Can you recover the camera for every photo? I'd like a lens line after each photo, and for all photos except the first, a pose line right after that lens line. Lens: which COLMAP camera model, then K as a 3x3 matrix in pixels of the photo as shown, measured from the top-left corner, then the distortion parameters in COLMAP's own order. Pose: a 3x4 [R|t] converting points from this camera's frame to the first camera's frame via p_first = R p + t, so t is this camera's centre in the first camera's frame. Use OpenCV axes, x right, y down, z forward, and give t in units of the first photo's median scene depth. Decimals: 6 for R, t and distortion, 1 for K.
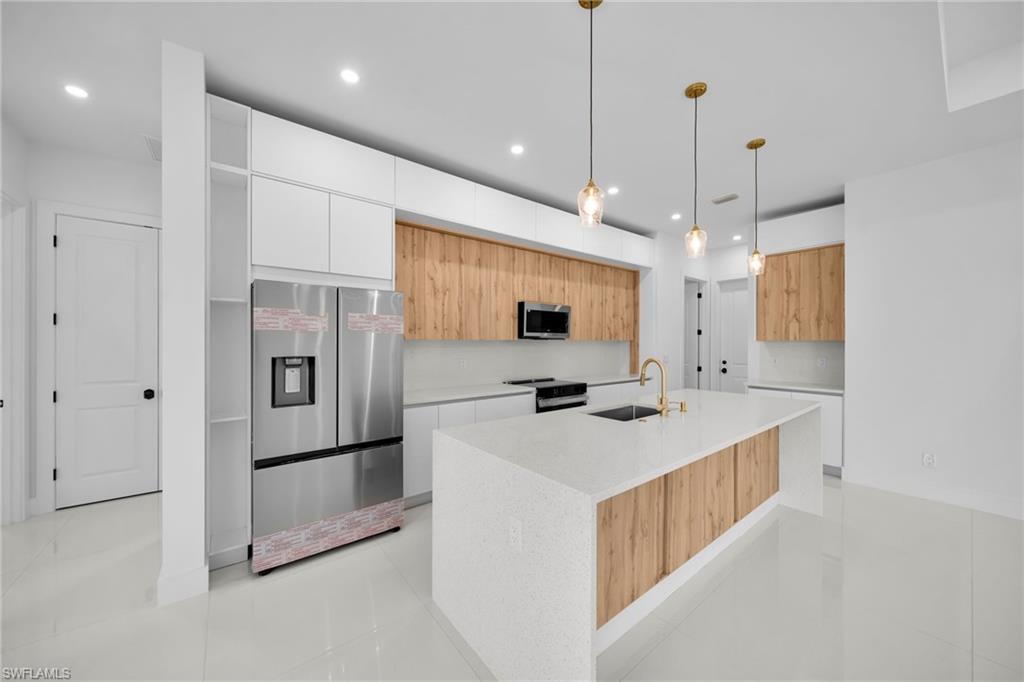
lens RADIAL K [[361.4, 0, 511.3], [0, 361.4, 343.0], [0, 0, 1]] dist [-0.002144, -0.000374]
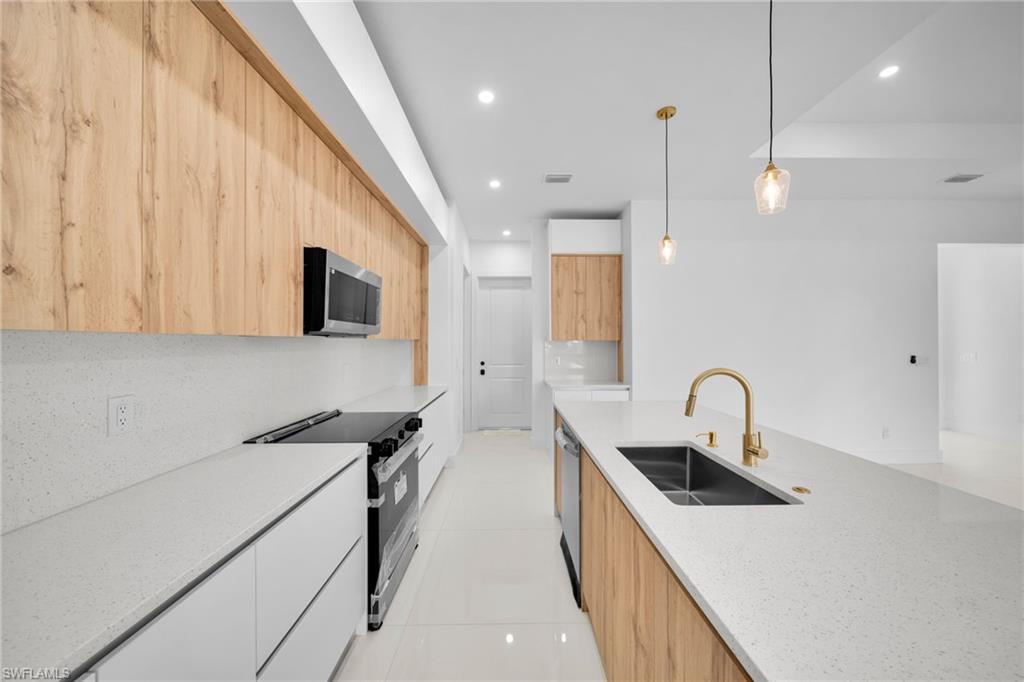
lens RADIAL K [[361.4, 0, 515.2], [0, 361.4, 343.1], [0, 0, 1]] dist [-0.002144, -0.000374]
pose [[0.605308, -0.002757, 0.795986, -0.169637], [0.002760, 0.999995, 0.001365, -0.000434], [-0.795986, 0.001371, 0.605313, 0.549477]]
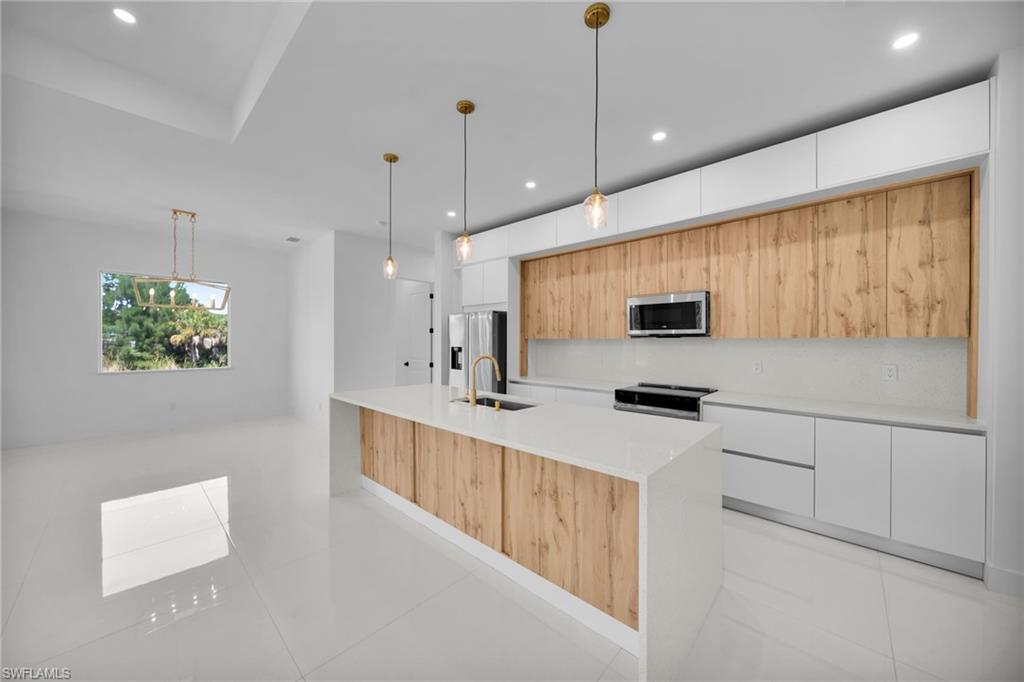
lens RADIAL K [[361.4, 0, 510.2], [0, 361.4, 340.8], [0, 0, 1]] dist [-0.002144, -0.000374]
pose [[0.151899, 0.000313, -0.988396, 0.906989], [-0.004302, 0.999991, -0.000344, -0.000405], [0.988387, 0.004304, 0.151898, 0.549006]]
